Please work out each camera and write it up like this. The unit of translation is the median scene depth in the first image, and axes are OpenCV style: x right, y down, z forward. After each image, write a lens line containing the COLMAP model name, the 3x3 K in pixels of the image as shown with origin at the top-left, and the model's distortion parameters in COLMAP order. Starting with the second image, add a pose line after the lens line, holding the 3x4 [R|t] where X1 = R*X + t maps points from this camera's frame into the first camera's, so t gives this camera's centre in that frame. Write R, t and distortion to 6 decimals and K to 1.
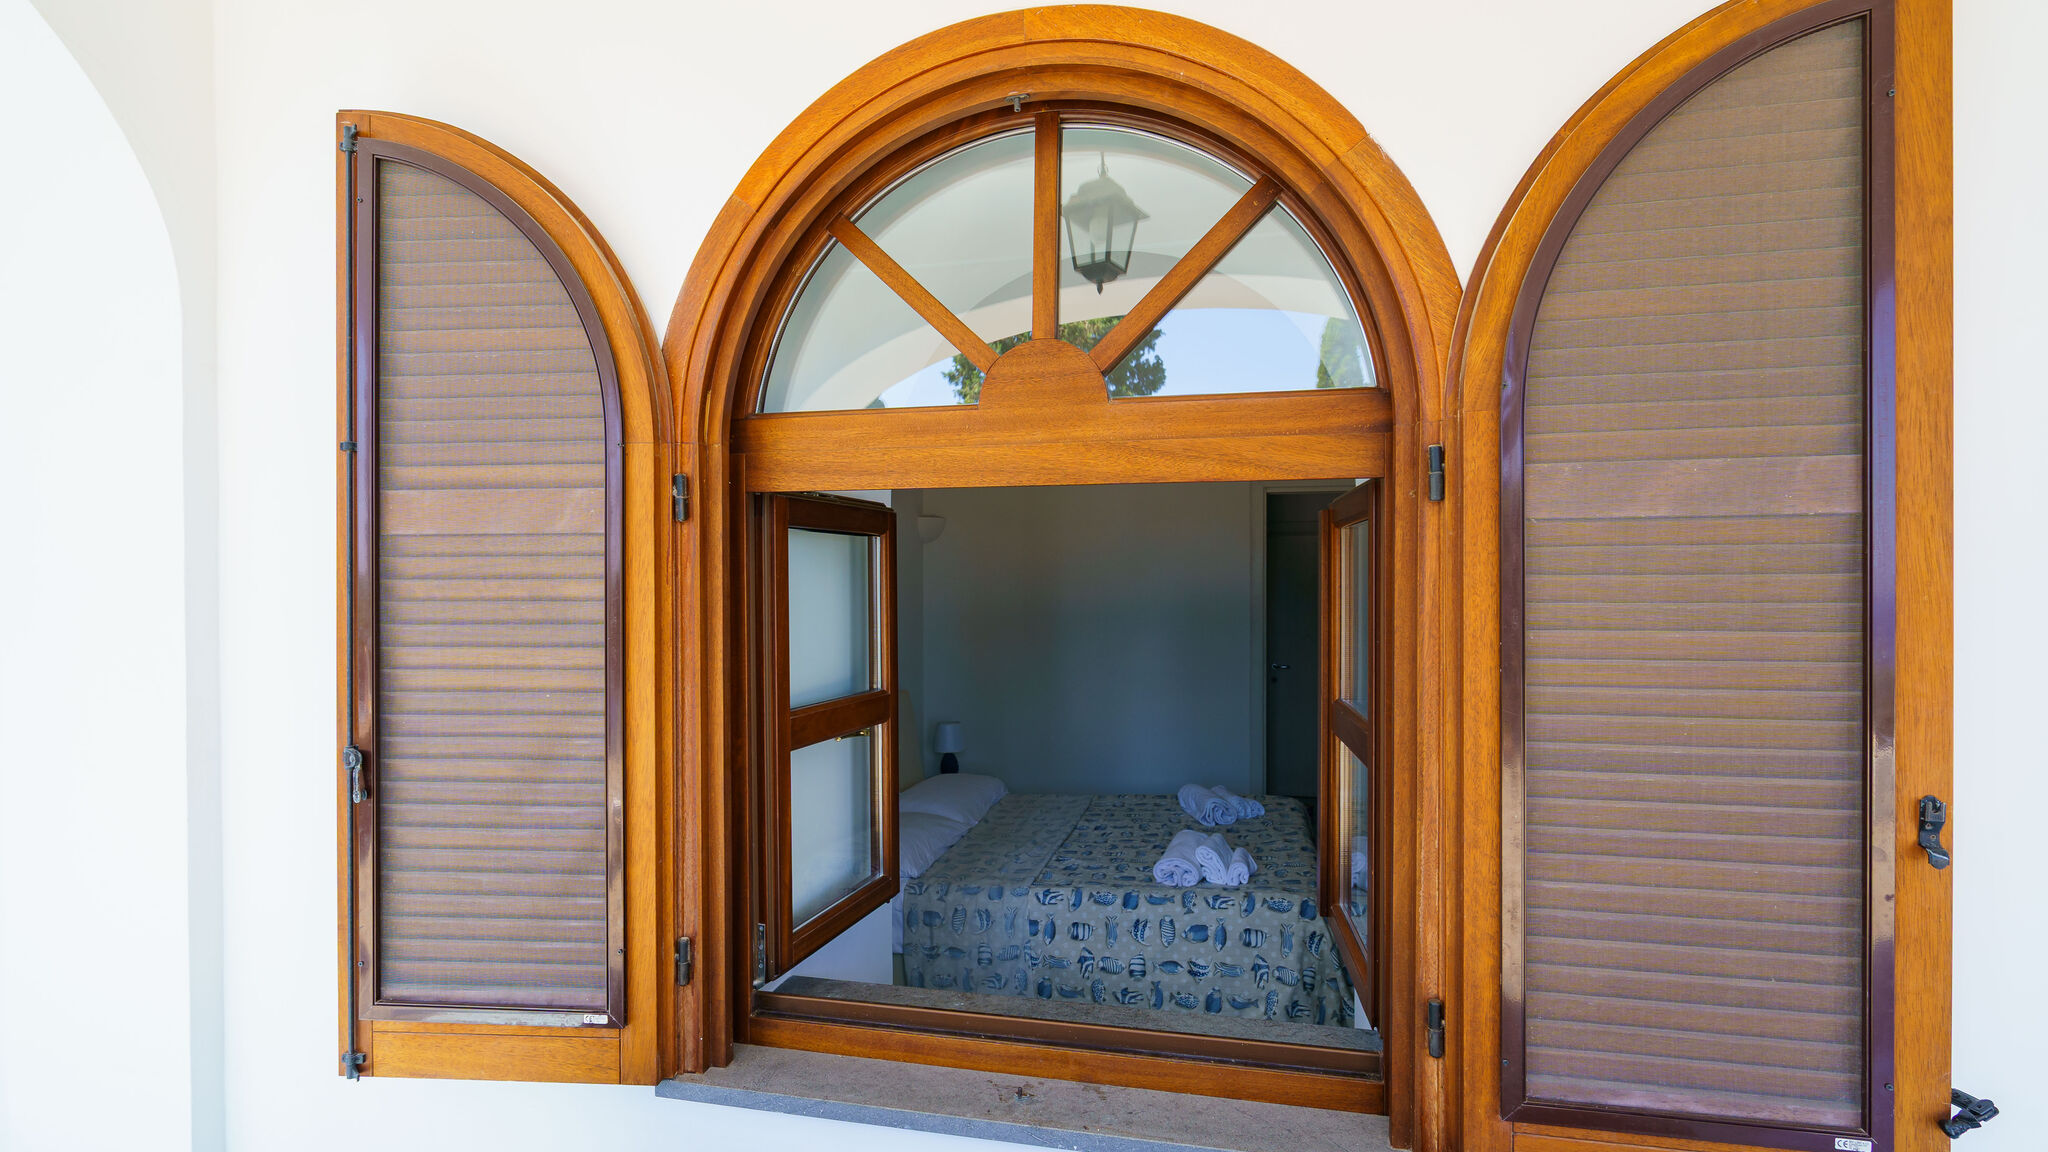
lens RADIAL K [[844.6, 0, 1023.7], [0, 844.6, 598.5], [0, 0, 1]] dist [0.029603, 0.000123]
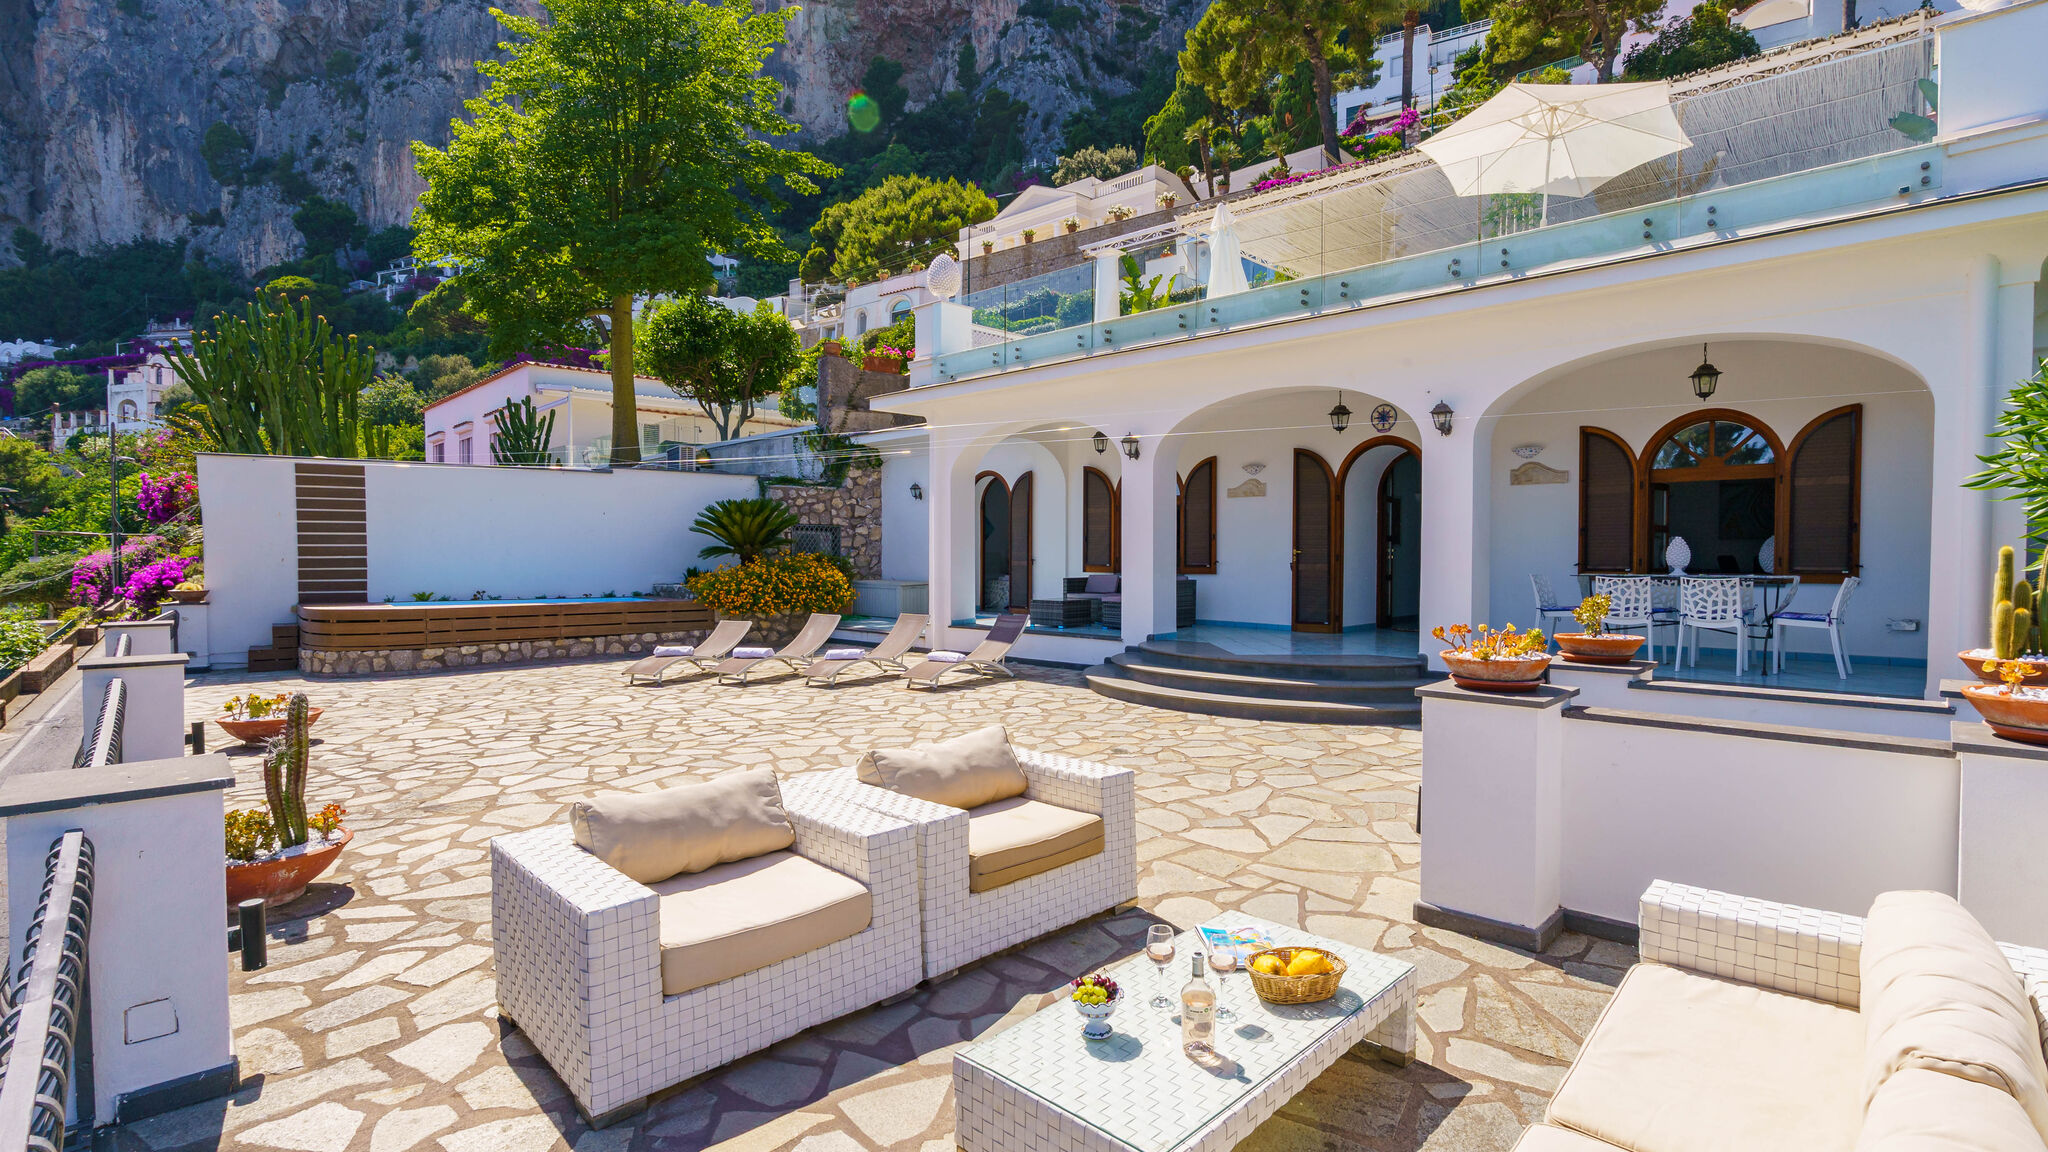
lens RADIAL K [[977.3, 0, 1024.0], [0, 977.3, 576.0], [0, 0, 1]] dist [0.000829, 0.000432]
pose [[0.819429, 0.017849, -0.572903, 0.018347], [-0.005575, 0.999716, 0.023172, 0.369452], [0.573154, -0.015794, 0.819296, -6.961295]]
